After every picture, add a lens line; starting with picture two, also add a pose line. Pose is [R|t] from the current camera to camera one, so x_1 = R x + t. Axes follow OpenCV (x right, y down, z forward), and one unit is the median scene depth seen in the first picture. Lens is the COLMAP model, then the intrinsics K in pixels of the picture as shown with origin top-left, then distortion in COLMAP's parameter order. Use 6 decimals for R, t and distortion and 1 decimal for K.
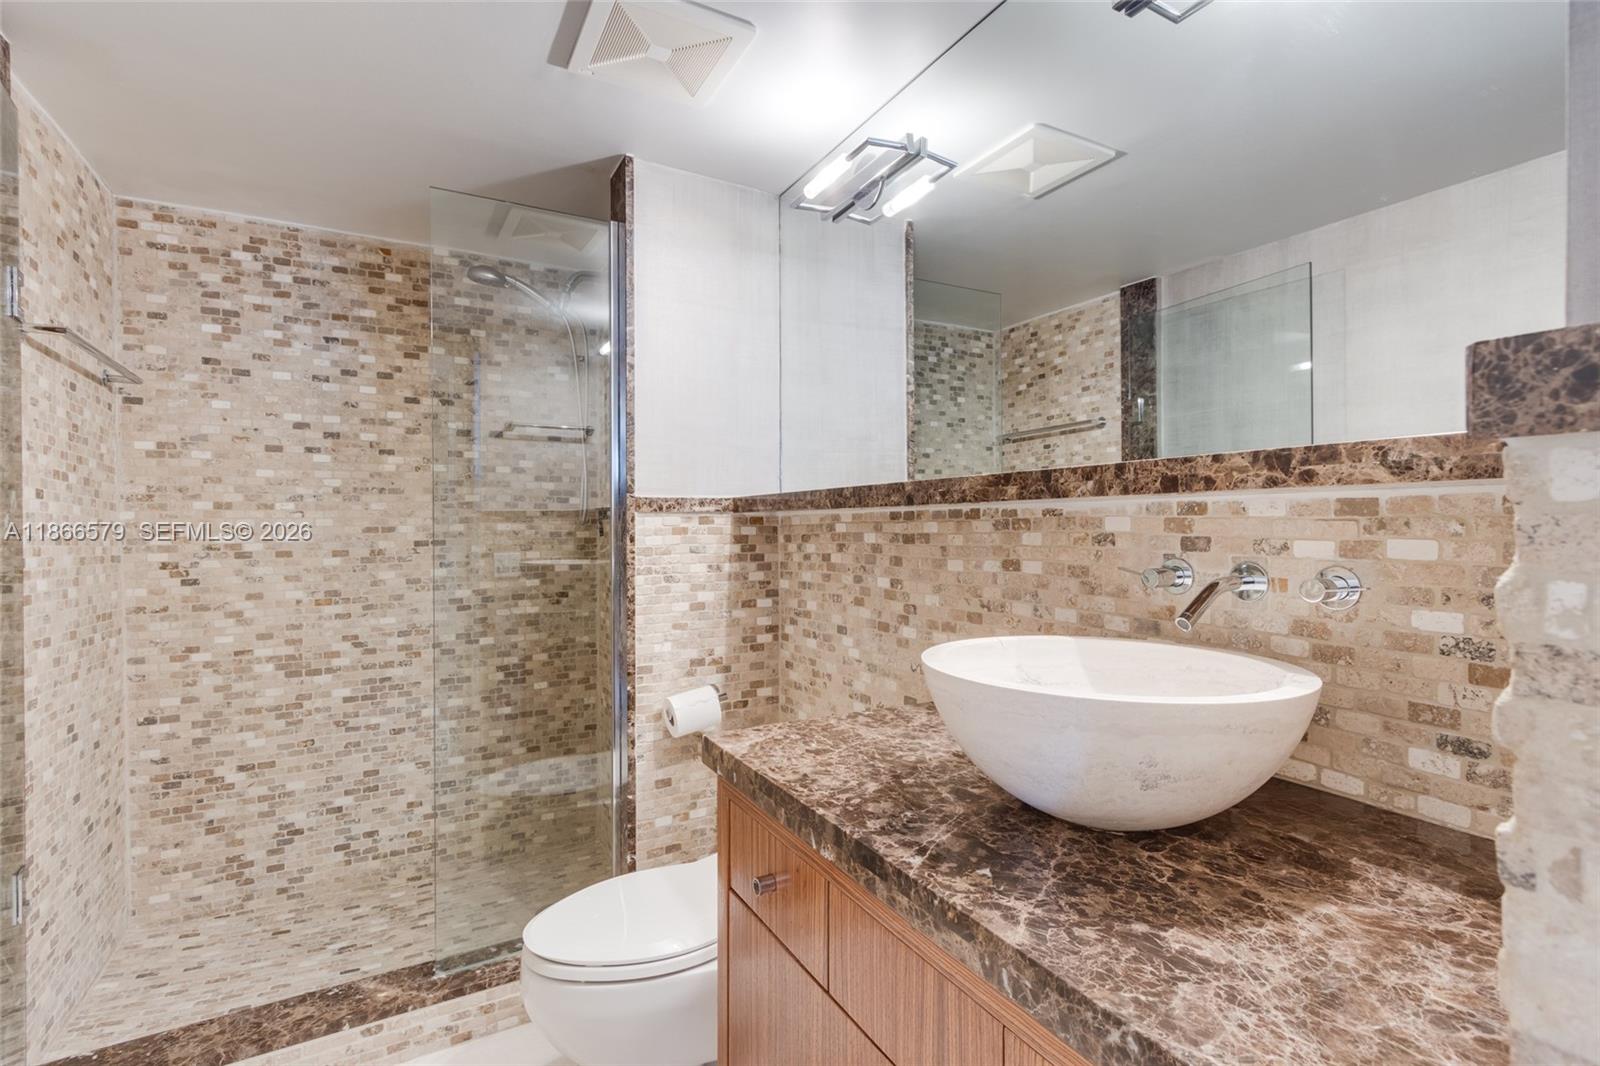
lens RADIAL K [[732.1, 0, 799.1], [0, 732.1, 530.5], [0, 0, 1]] dist [0.009290, -0.003561]
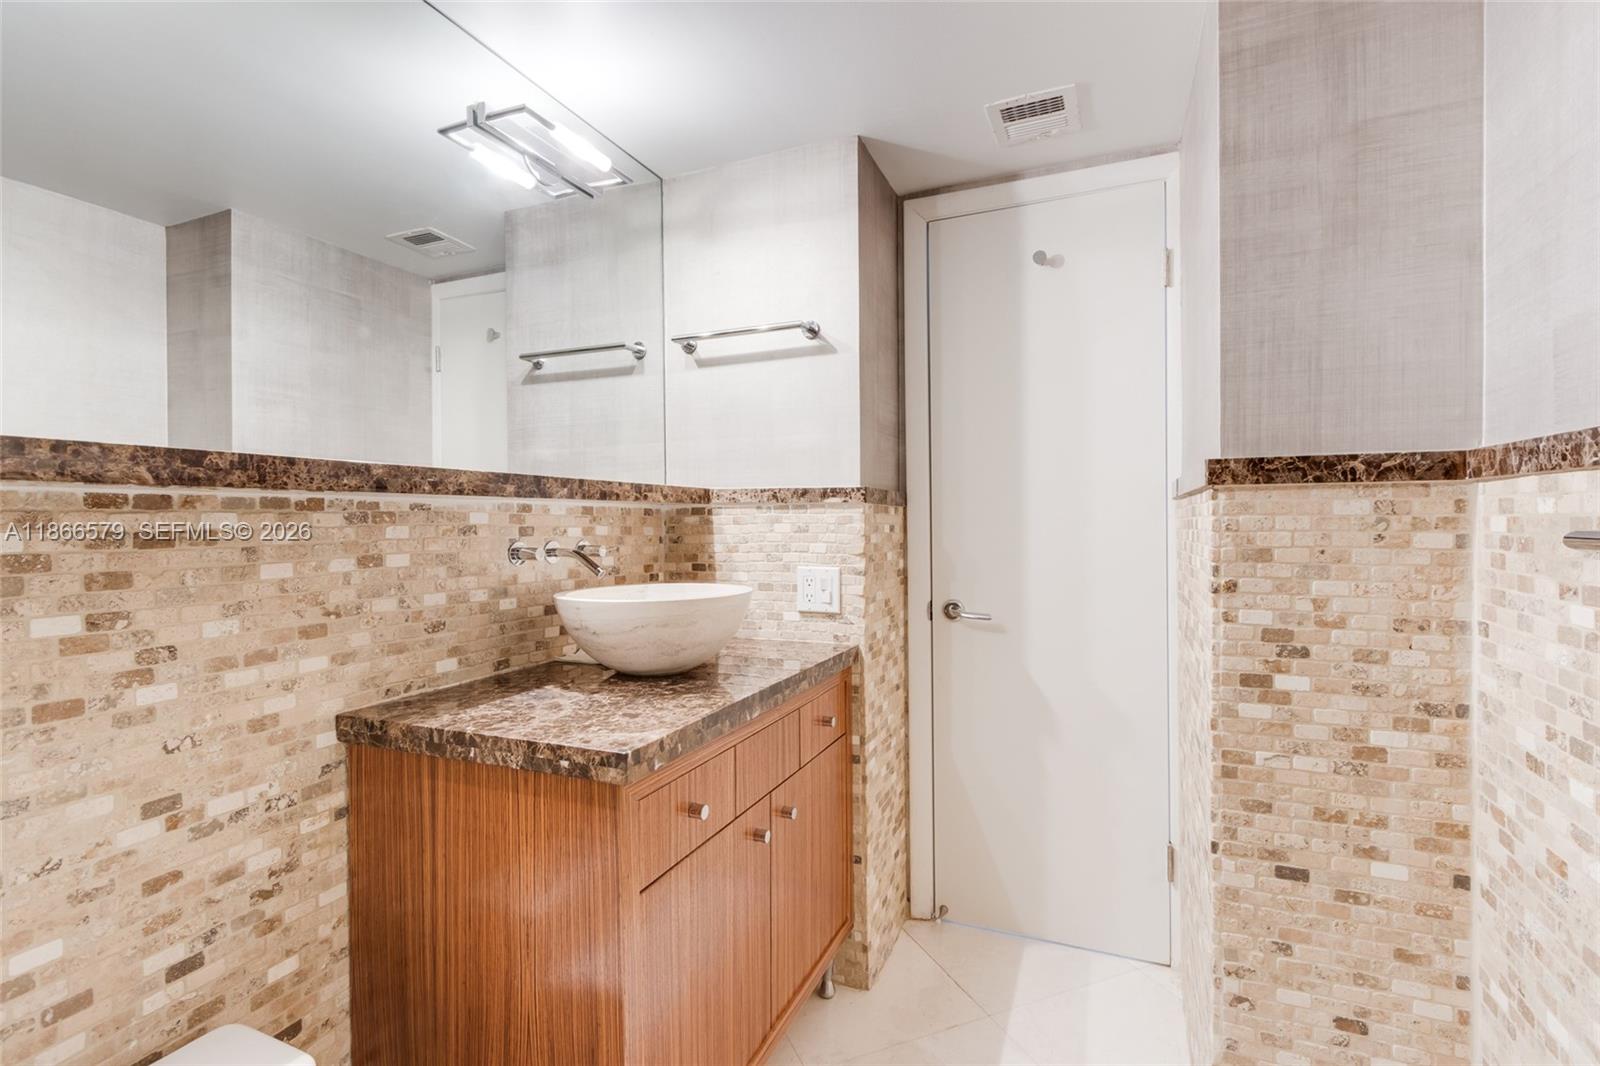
lens RADIAL K [[732.1, 0, 799.4], [0, 732.1, 528.8], [0, 0, 1]] dist [0.009290, -0.003561]
pose [[-0.600606, 0.001452, 0.799544, -0.805359], [0.015287, 0.999836, 0.009667, 0.005235], [-0.799399, 0.018028, -0.600530, 1.144230]]
